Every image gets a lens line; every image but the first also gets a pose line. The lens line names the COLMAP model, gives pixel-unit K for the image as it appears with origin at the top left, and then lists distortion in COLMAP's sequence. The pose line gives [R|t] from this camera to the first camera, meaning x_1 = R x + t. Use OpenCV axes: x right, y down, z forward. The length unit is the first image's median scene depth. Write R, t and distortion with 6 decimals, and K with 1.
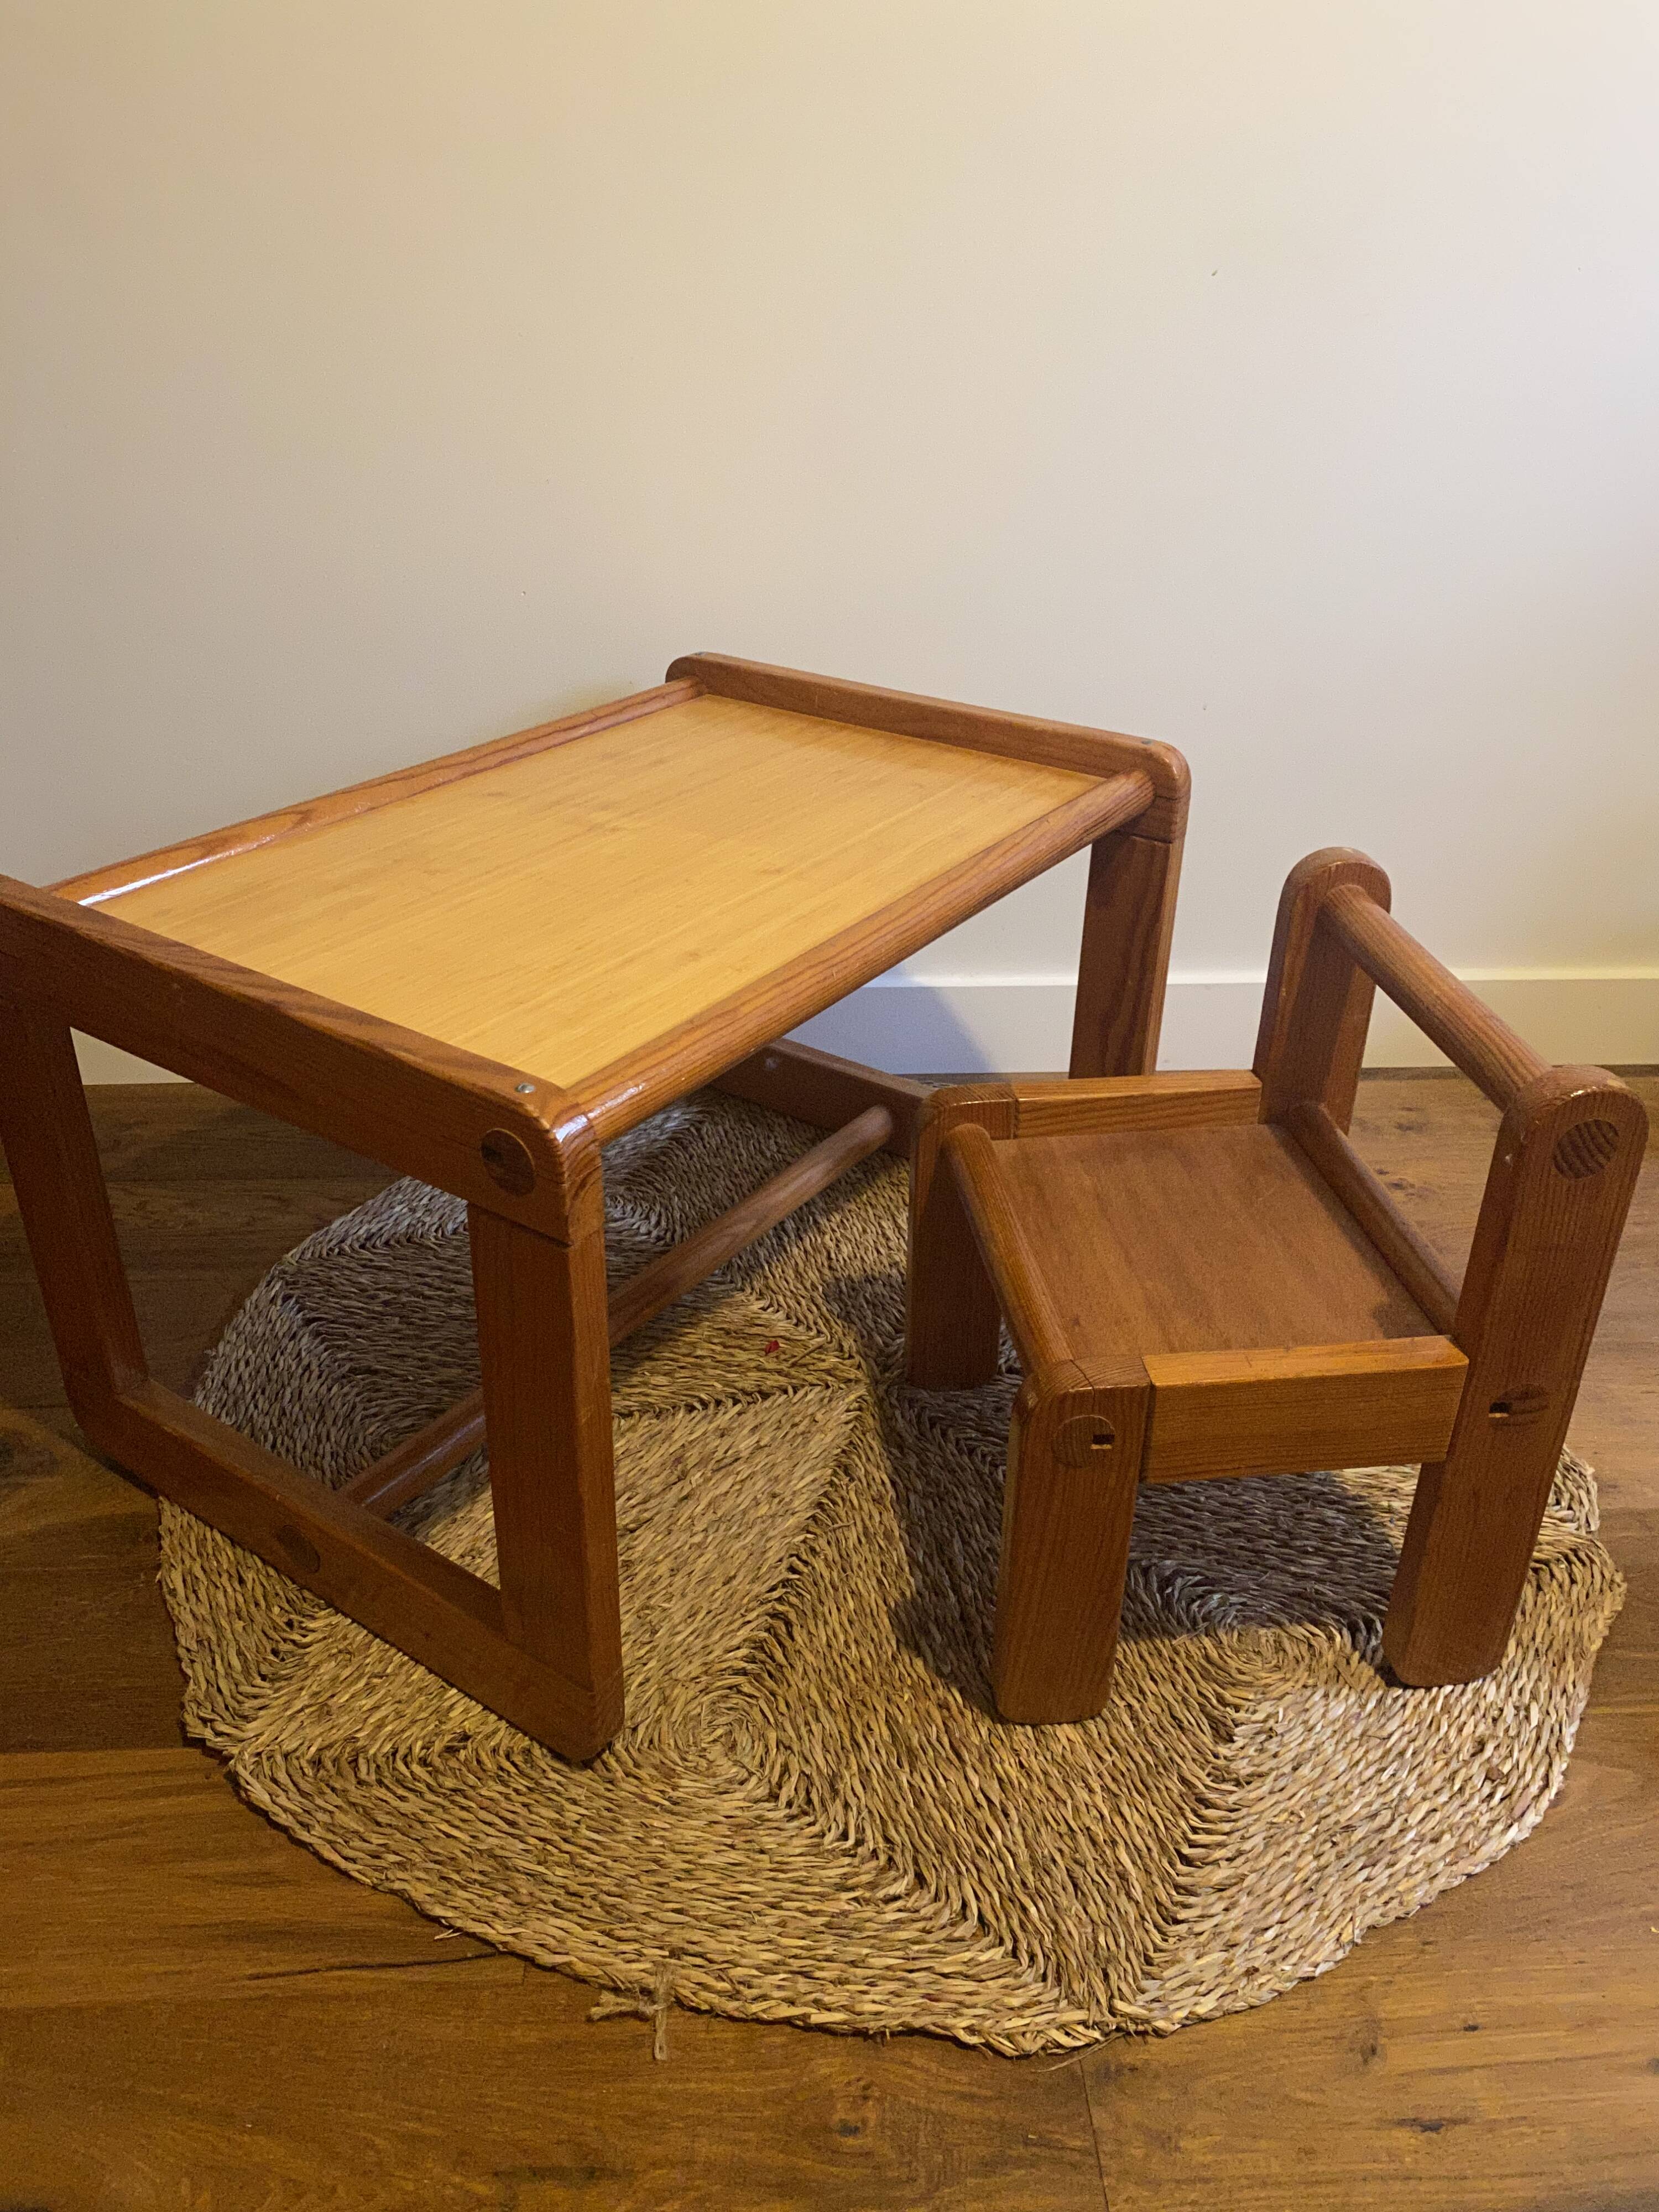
lens RADIAL K [[1660.2, 0, 842.1], [0, 1660.2, 1081.4], [0, 0, 1]] dist [0.002307, 0.013403]
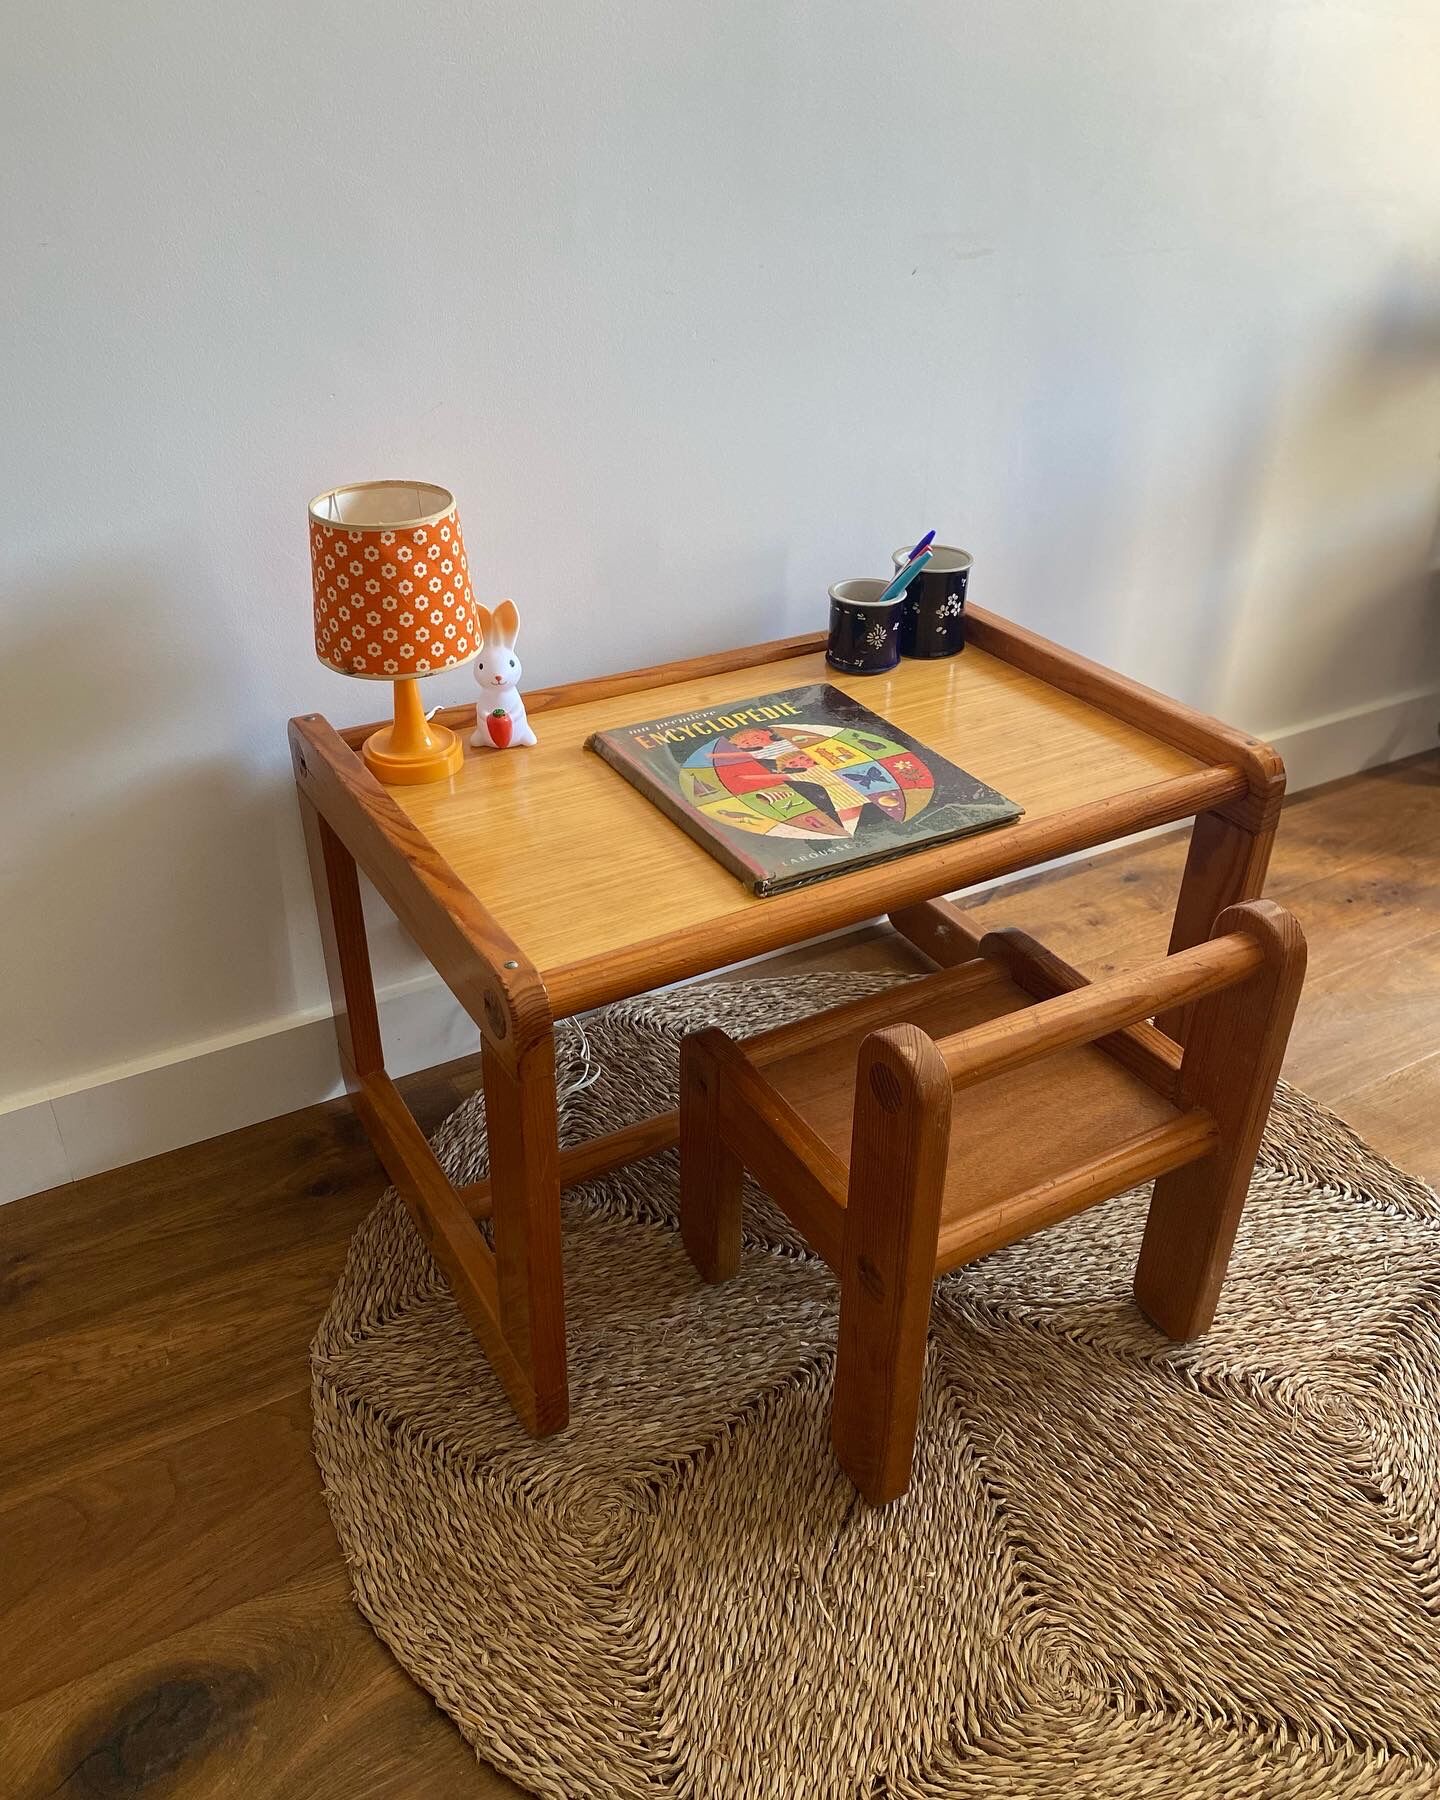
lens RADIAL K [[1443.4, 0, 713.5], [0, 1443.4, 895.9], [0, 0, 1]] dist [0.004469, 0.009114]
pose [[0.896974, -0.242329, 0.369749, -0.542931], [0.218512, 0.970093, 0.105698, -0.292909], [-0.384304, -0.014014, 0.923100, 0.177807]]
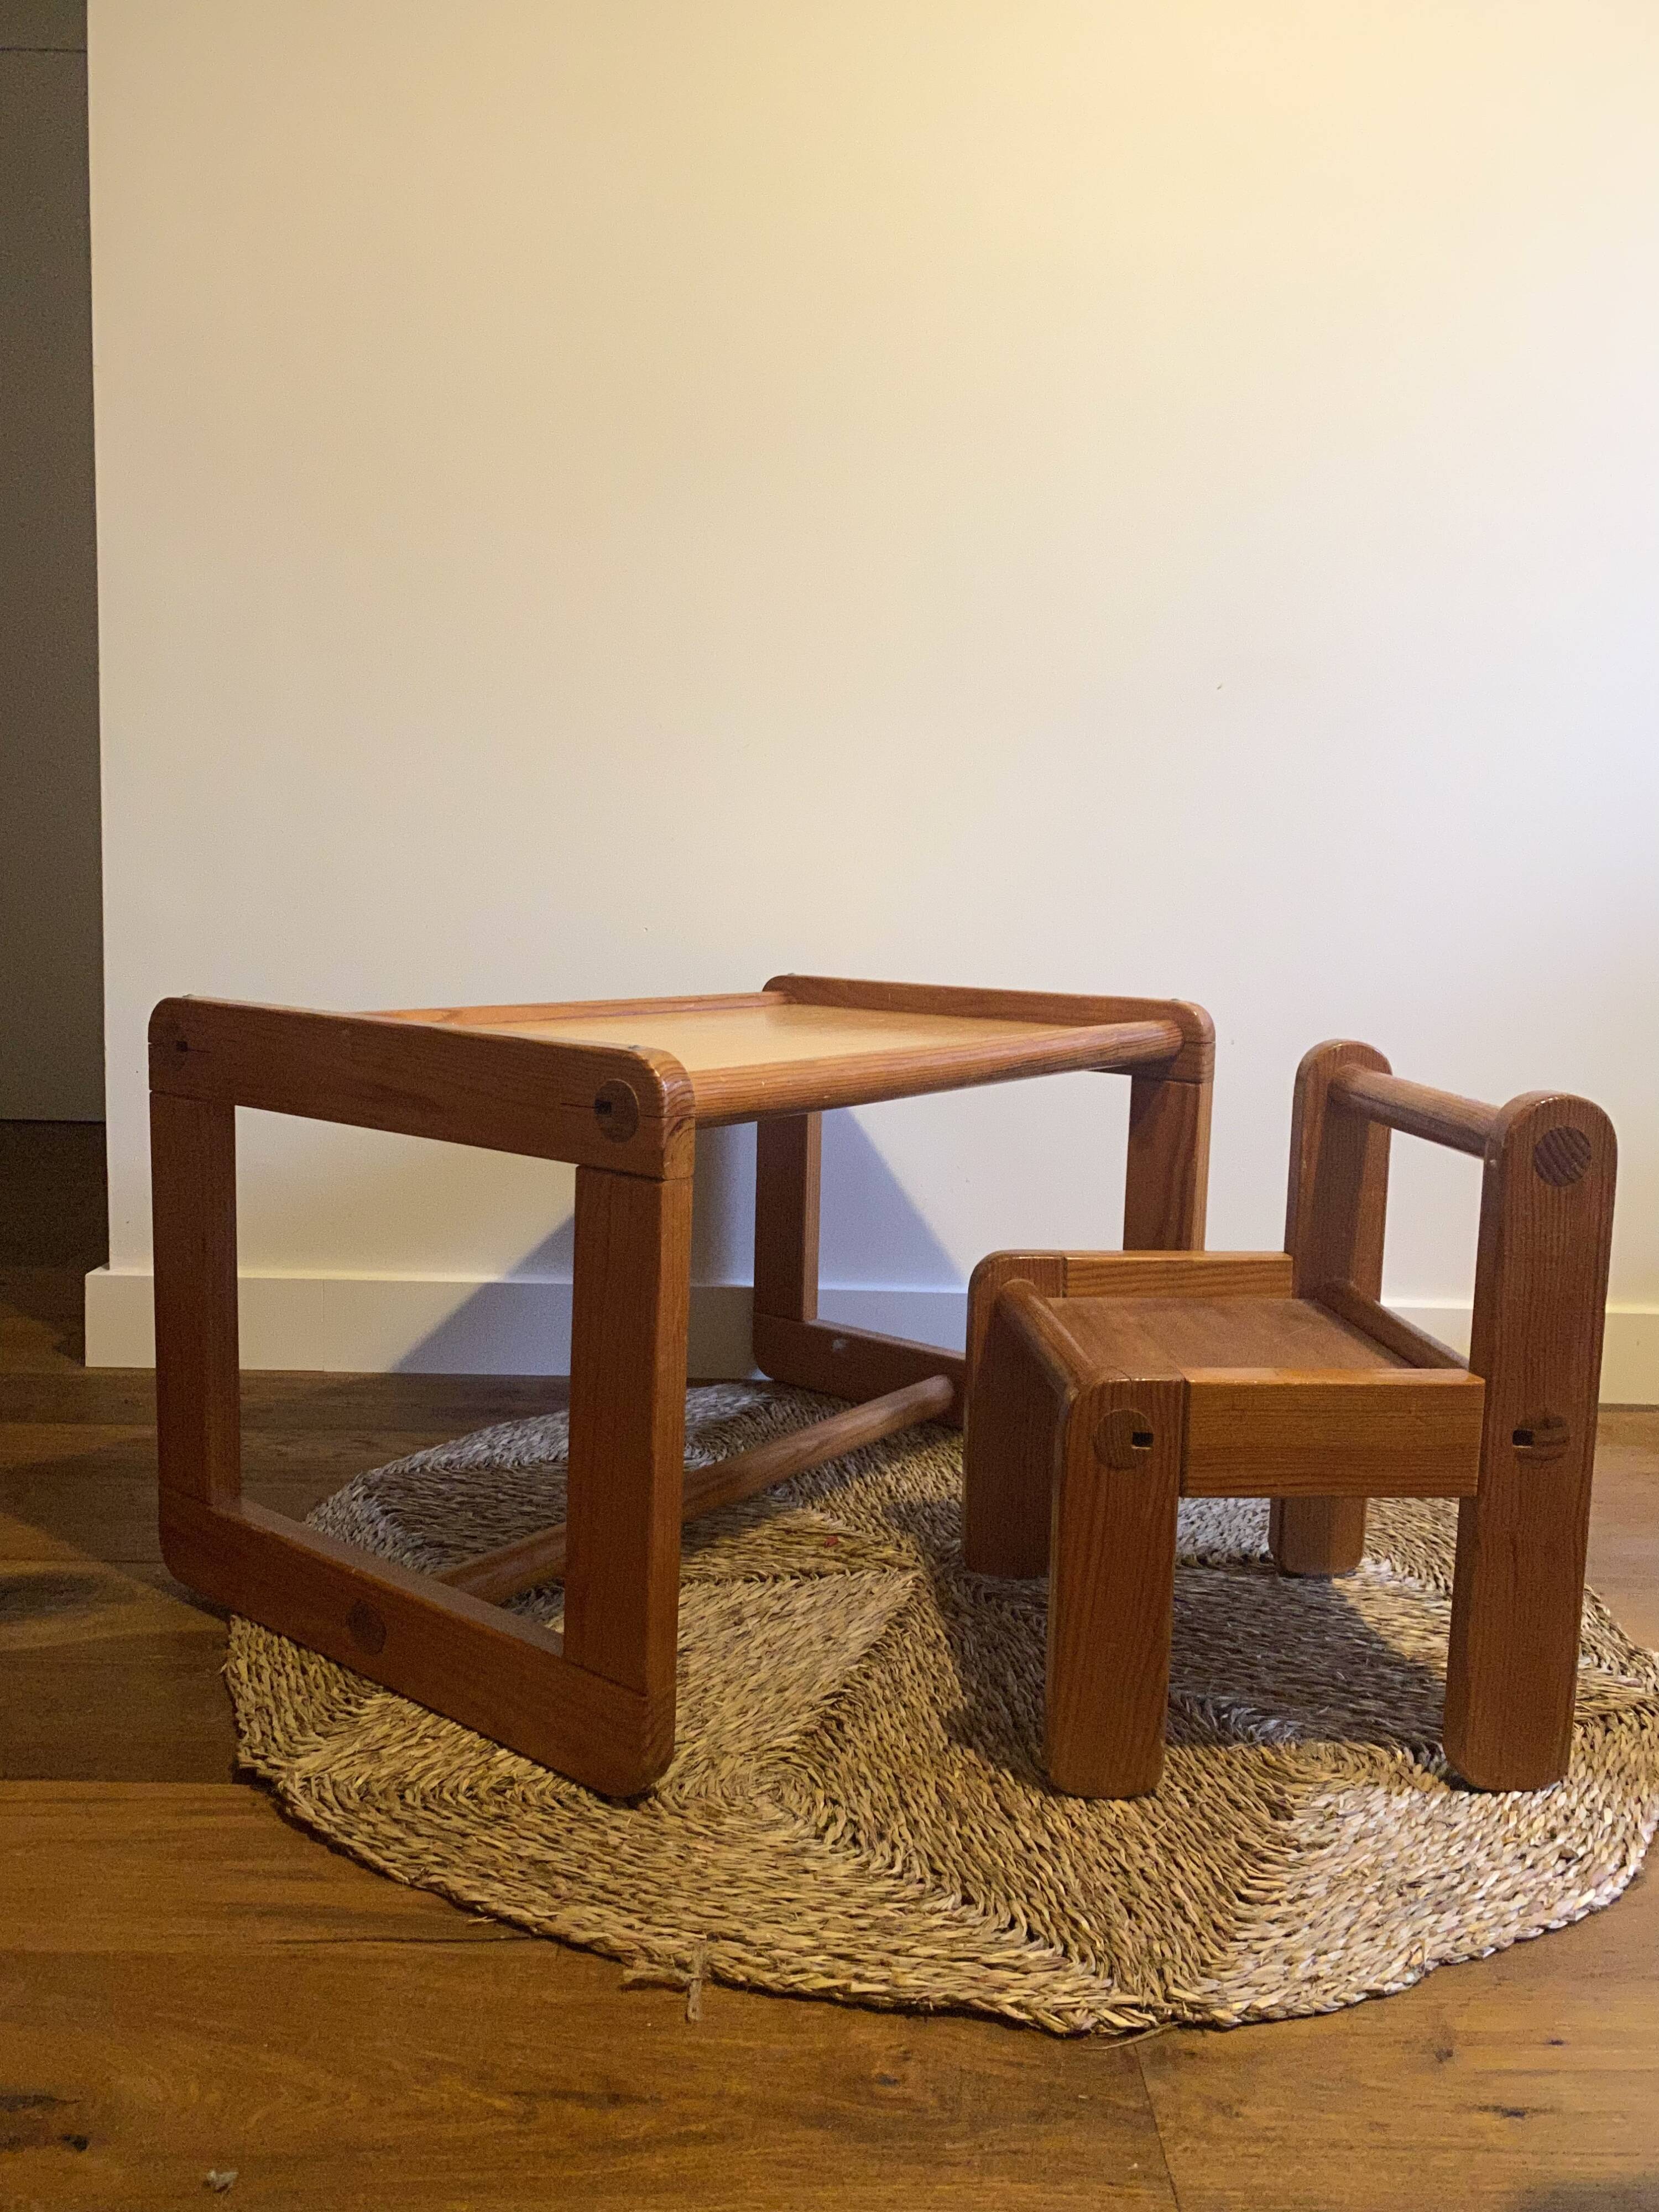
lens RADIAL K [[1660.2, 0, 848.5], [0, 1660.2, 1105.8], [0, 0, 1]] dist [0.002307, 0.013403]
pose [[0.998912, 0.016526, -0.043604, 0.011383], [-0.031149, 0.932338, -0.360244, 0.374794], [0.034700, 0.361210, 0.931838, -0.068167]]
